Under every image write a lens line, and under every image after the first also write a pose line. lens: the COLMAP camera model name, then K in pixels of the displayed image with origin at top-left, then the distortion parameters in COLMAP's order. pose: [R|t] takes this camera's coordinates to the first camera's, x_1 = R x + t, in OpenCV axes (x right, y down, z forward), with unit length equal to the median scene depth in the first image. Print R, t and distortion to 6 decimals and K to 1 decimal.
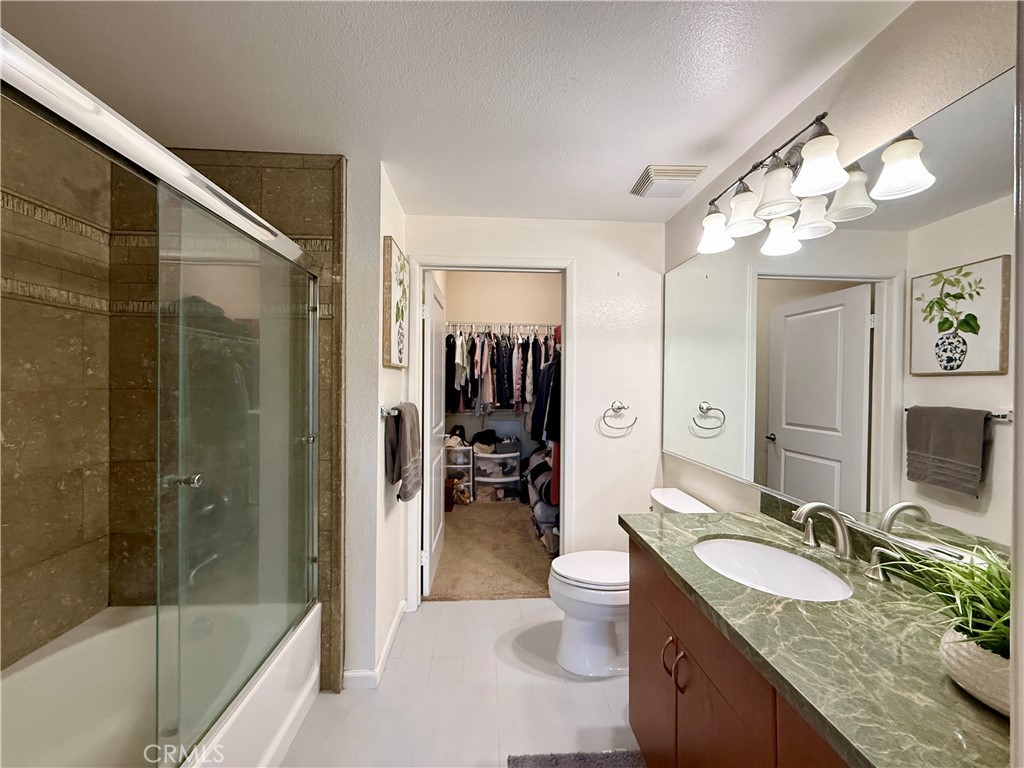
lens RADIAL K [[412.0, 0, 515.5], [0, 412.0, 381.7], [0, 0, 1]] dist [0.001484, -0.000018]
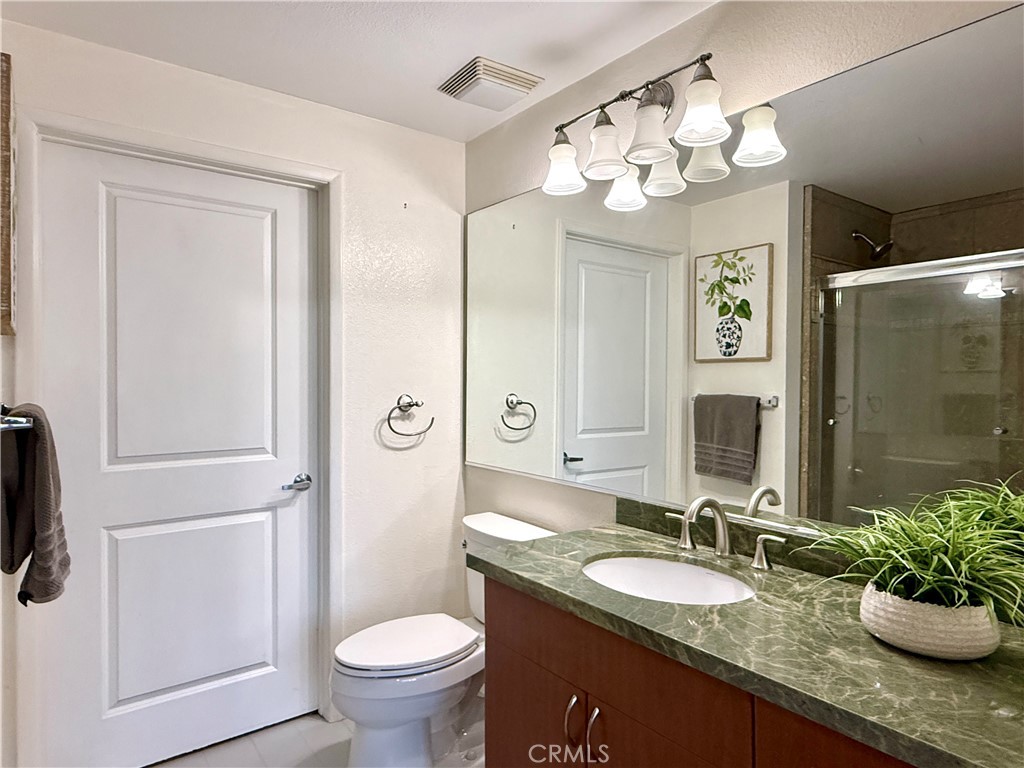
lens RADIAL K [[621.5, 0, 508.2], [0, 621.5, 382.8], [0, 0, 1]] dist [-0.000795, 0.001724]
pose [[0.836782, -0.007663, 0.547482, -0.238347], [0.002720, 0.999948, 0.009839, 0.024907], [-0.547529, -0.006744, 0.836759, 0.085626]]
